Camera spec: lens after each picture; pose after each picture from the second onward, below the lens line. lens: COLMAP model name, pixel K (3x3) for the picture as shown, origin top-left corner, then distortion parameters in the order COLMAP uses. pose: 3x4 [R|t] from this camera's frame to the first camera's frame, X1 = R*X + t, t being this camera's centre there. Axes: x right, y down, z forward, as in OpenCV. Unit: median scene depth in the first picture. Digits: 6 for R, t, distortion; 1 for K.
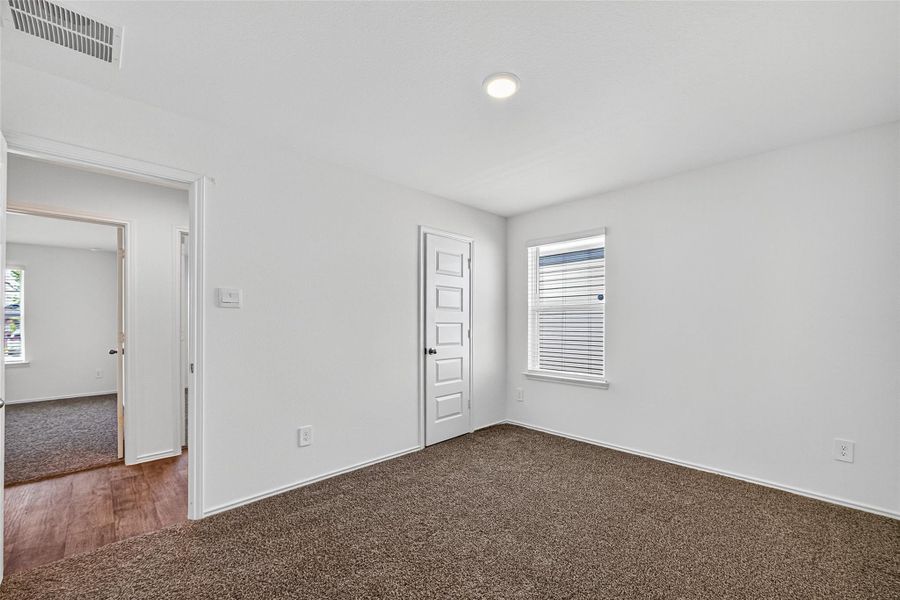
lens RADIAL K [[364.5, 0, 453.2], [0, 364.5, 320.6], [0, 0, 1]] dist [0.002764, 0.000375]
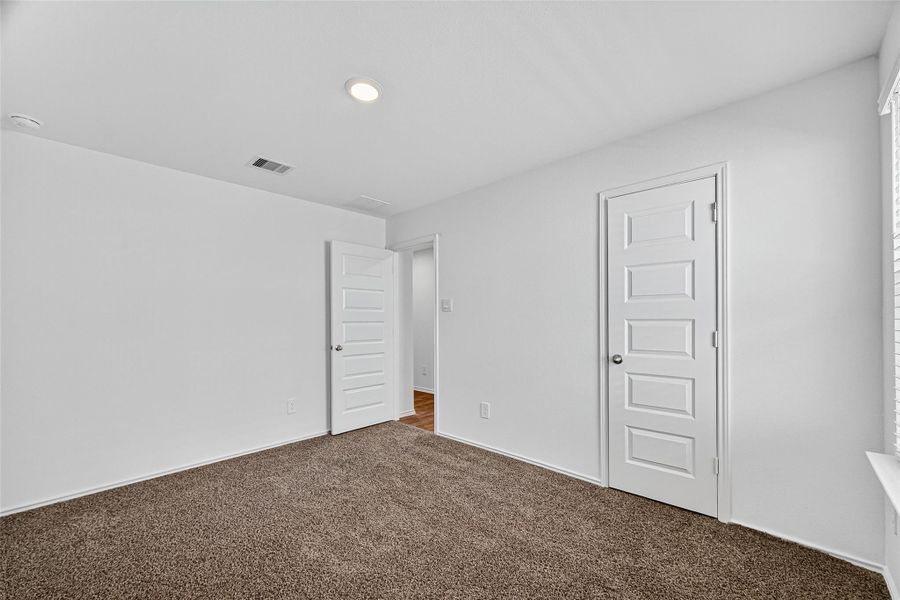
lens RADIAL K [[364.5, 0, 453.2], [0, 364.5, 320.6], [0, 0, 1]] dist [0.002764, 0.000375]
pose [[0.038183, -0.002388, -0.999268, 0.646327], [0.009781, 0.999950, -0.002016, 0.005376], [0.999223, -0.009697, 0.038204, 0.645560]]
